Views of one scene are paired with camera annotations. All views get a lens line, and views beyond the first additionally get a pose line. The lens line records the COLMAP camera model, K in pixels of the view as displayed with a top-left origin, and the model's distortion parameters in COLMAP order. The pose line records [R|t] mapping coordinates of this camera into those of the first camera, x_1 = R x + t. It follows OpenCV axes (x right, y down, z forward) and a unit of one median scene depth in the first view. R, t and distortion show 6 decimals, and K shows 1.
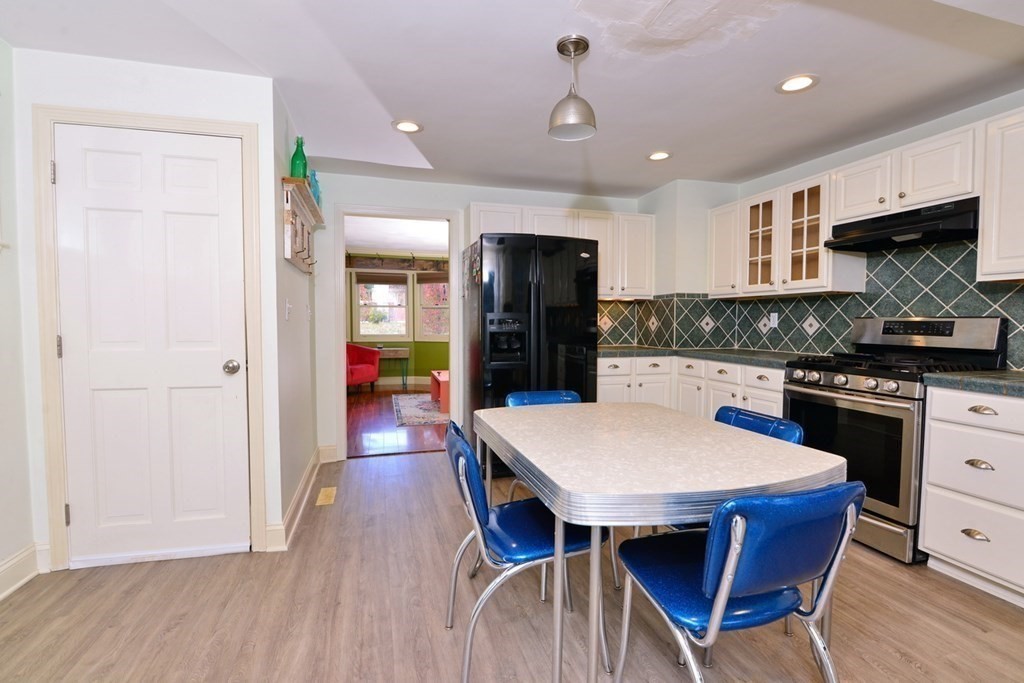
lens RADIAL K [[474.5, 0, 511.7], [0, 474.5, 341.4], [0, 0, 1]] dist [-0.020924, 0.002864]
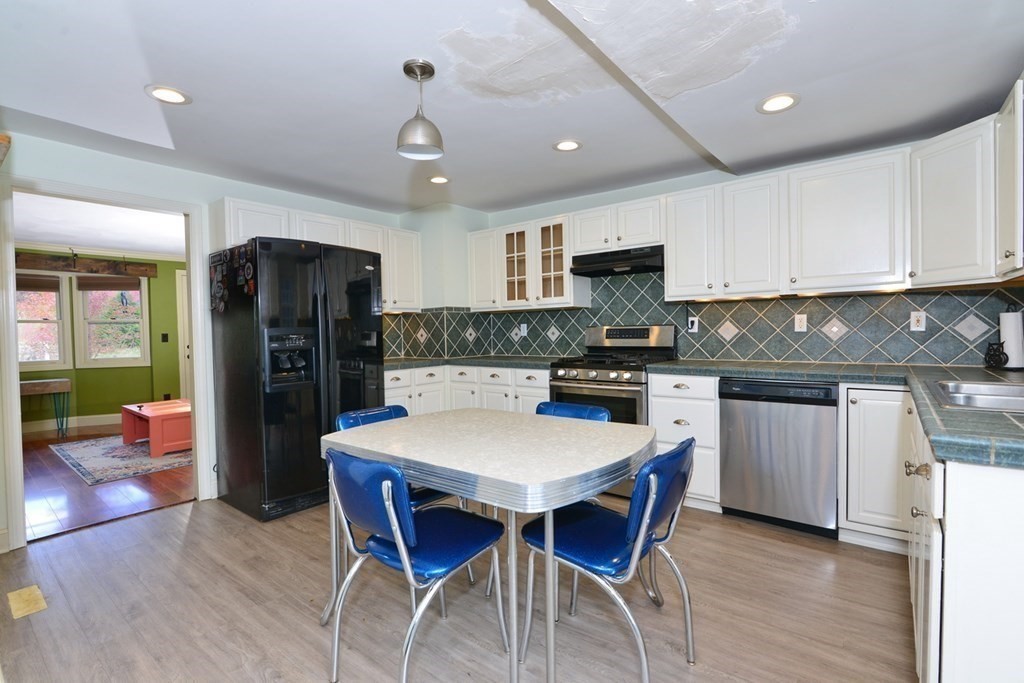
lens RADIAL K [[474.5, 0, 521.4], [0, 474.5, 340.7], [0, 0, 1]] dist [-0.020924, 0.002864]
pose [[0.810556, -0.032246, 0.584772, -0.184321], [0.047930, 0.998786, -0.011359, -0.004931], [-0.583696, 0.037235, 0.811118, 0.028850]]
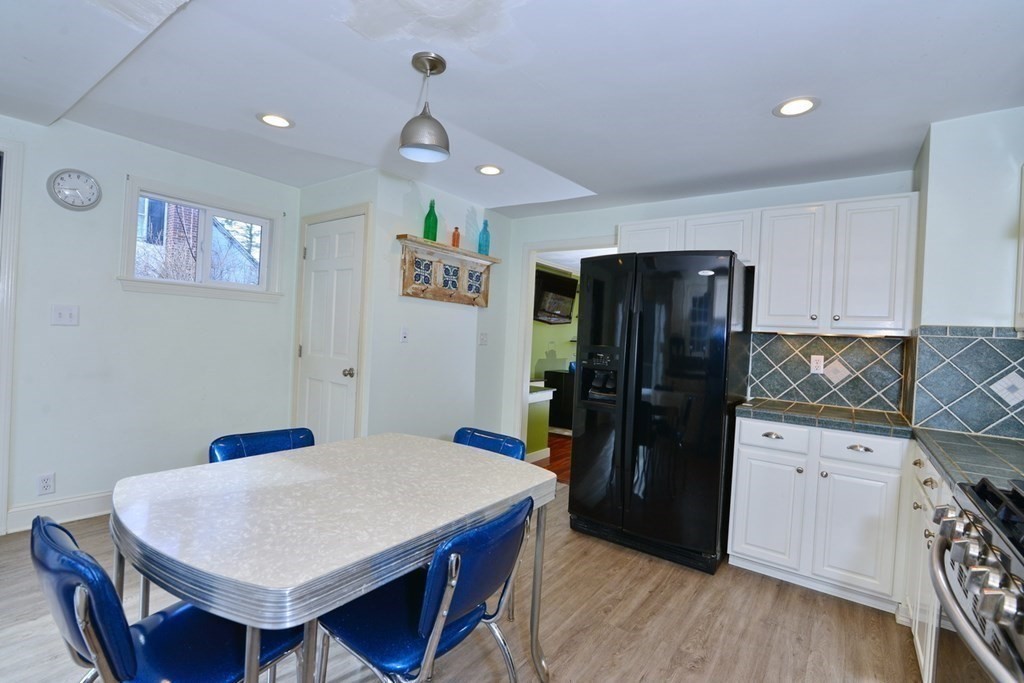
lens RADIAL K [[474.5, 0, 512.6], [0, 474.5, 334.4], [0, 0, 1]] dist [-0.020924, 0.002864]
pose [[0.615687, 0.027066, -0.787526, 0.605149], [-0.085936, 0.995755, -0.032963, -0.041015], [0.783291, 0.087972, 0.615399, 0.352969]]
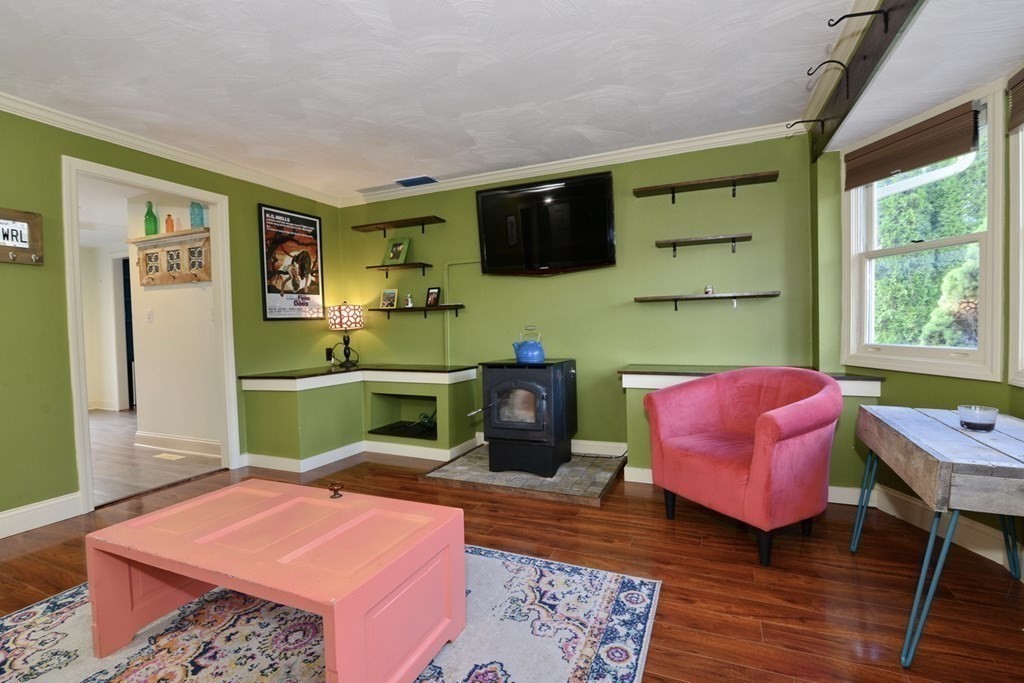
lens RADIAL K [[474.5, 0, 516.8], [0, 474.5, 338.6], [0, 0, 1]] dist [-0.020924, 0.002864]
pose [[-0.625983, 0.037367, -0.778941, -0.006377], [-0.014994, 0.998090, 0.059930, -0.085069], [0.779692, 0.049194, -0.624227, 2.566726]]
